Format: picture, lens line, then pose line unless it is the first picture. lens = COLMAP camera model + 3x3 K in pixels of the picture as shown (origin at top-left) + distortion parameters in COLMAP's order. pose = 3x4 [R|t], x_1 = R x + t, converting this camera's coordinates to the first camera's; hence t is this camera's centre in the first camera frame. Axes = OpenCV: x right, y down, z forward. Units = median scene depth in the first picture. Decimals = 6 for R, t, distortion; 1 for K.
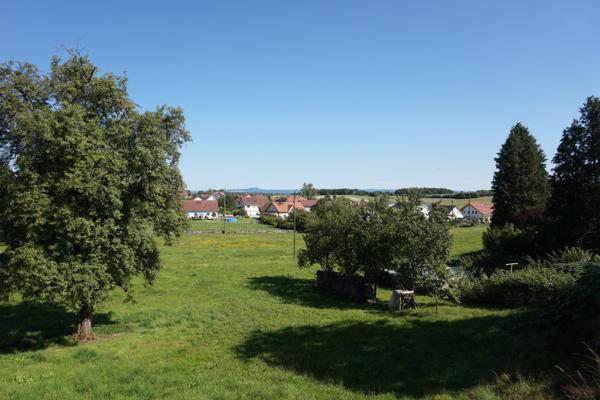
lens RADIAL K [[413.9, 0, 297.4], [0, 413.9, 200.0], [0, 0, 1]] dist [-0.002034, 0.002823]
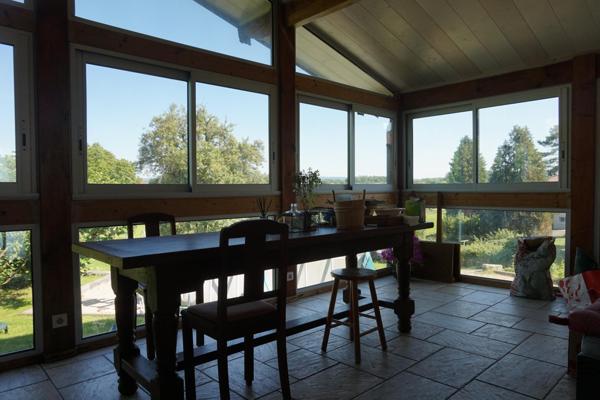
lens RADIAL K [[413.9, 0, 302.2], [0, 413.9, 200.6], [0, 0, 1]] dist [-0.002034, 0.002823]
pose [[0.991563, -0.005971, 0.129488, -0.216324], [0.001917, 0.999505, 0.031409, -0.032461], [-0.129611, -0.030896, 0.991083, -0.337095]]
